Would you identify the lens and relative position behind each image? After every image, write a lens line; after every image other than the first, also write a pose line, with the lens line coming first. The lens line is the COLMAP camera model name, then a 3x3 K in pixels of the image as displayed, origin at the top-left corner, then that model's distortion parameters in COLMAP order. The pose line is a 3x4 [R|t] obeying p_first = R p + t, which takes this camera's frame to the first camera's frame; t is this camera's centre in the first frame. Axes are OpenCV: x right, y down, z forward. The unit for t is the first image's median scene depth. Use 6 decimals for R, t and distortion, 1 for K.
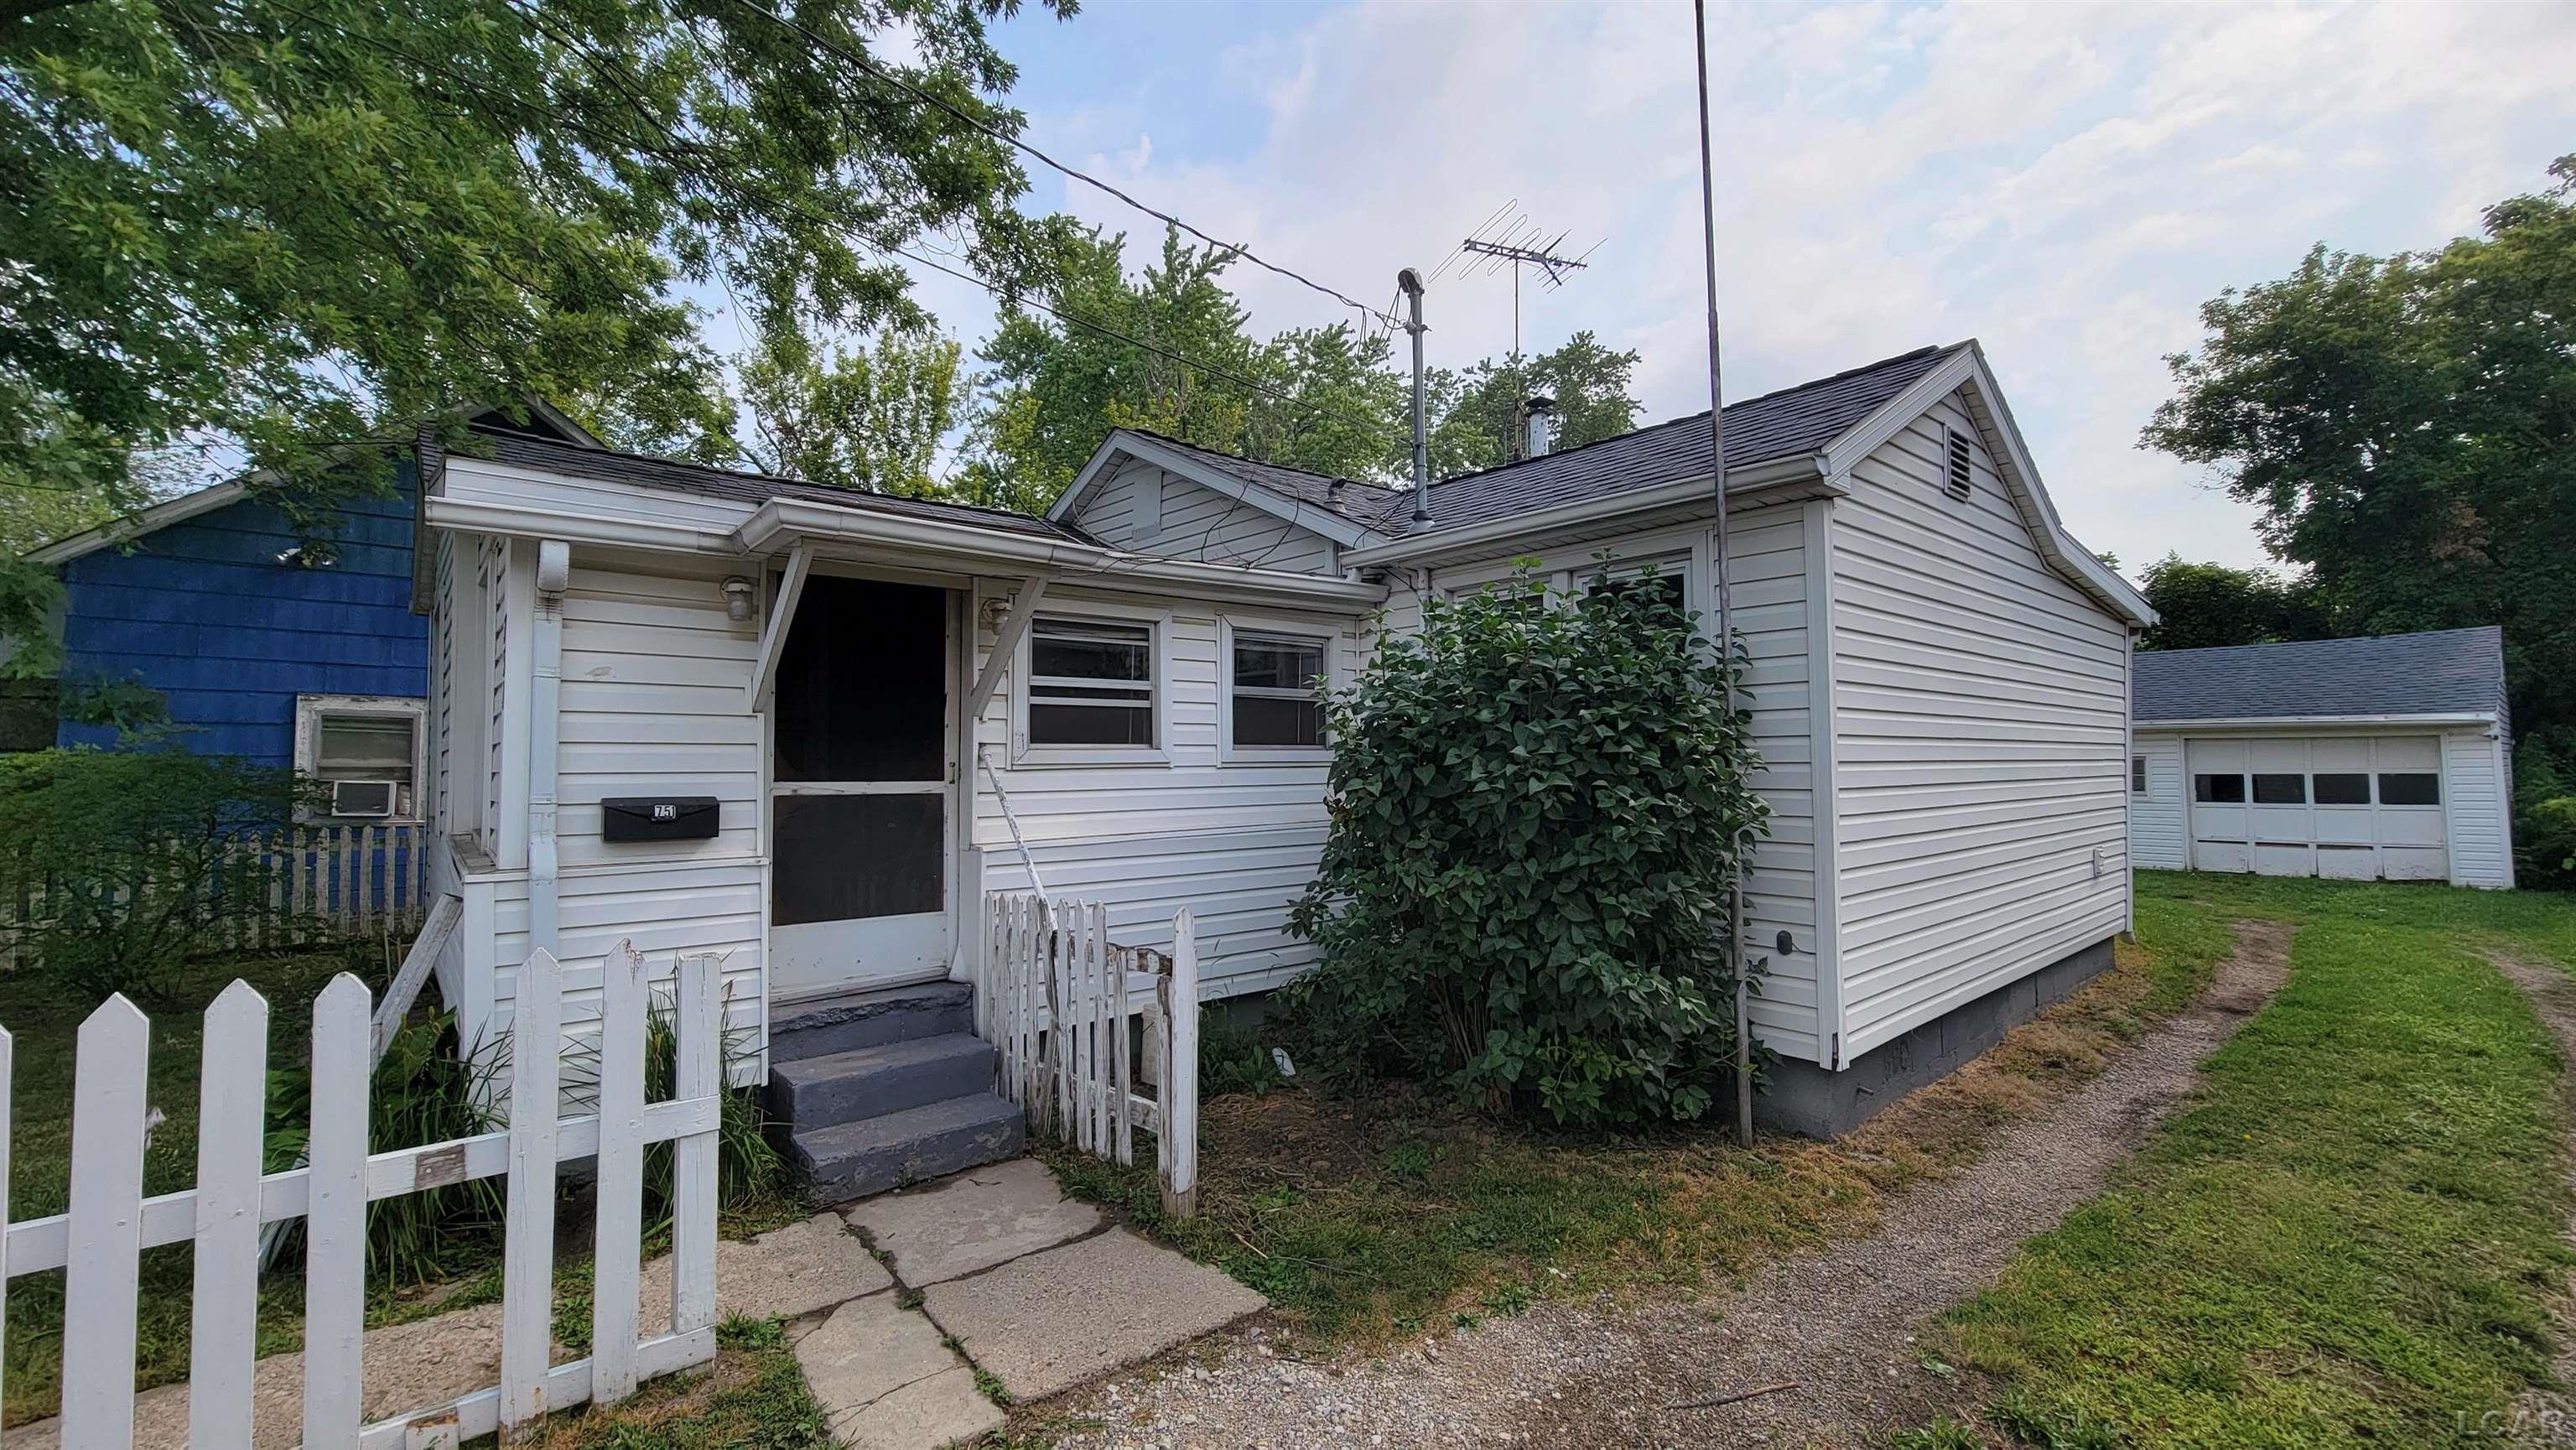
lens RADIAL K [[1034.5, 0, 1288.0], [0, 1034.5, 725.0], [0, 0, 1]] dist [-0.002083, -0.000709]
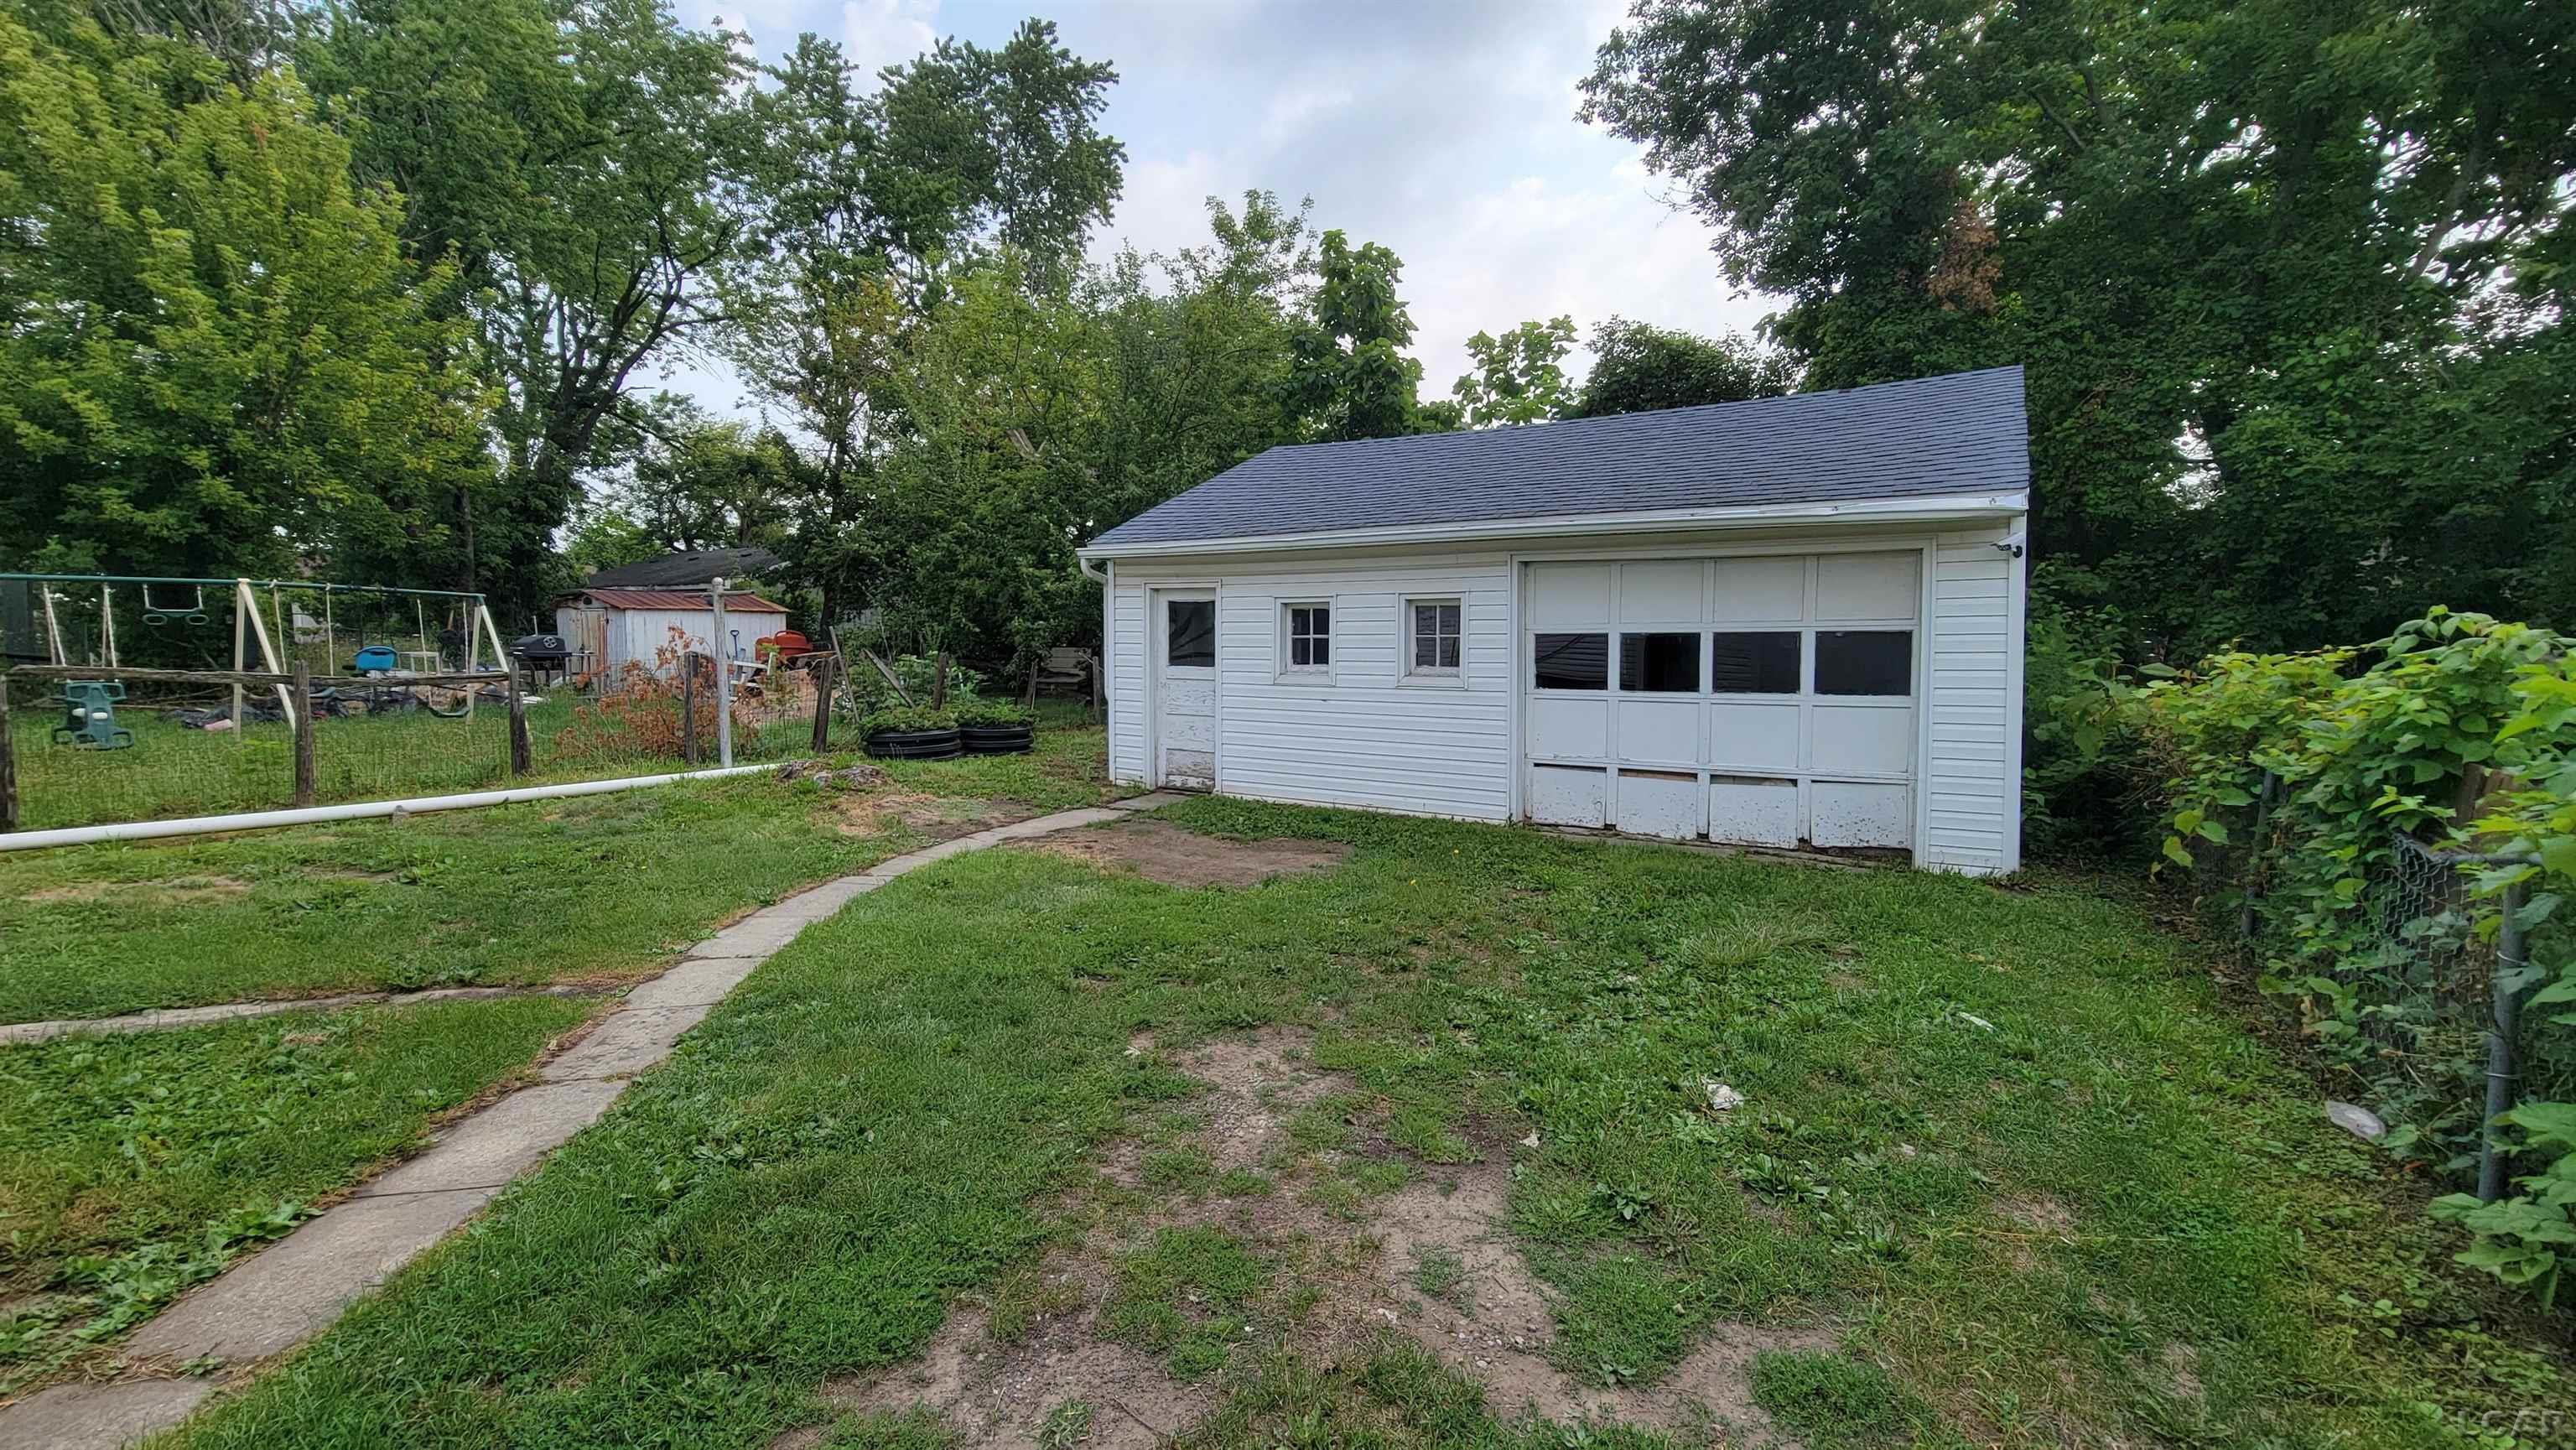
lens RADIAL K [[1034.5, 0, 1288.0], [0, 1034.5, 725.0], [0, 0, 1]] dist [-0.002083, -0.000709]
pose [[0.953326, -0.025438, 0.300868, 0.630278], [-0.013711, 0.991770, 0.127299, 0.030143], [-0.301630, -0.125482, 0.945131, 0.571348]]
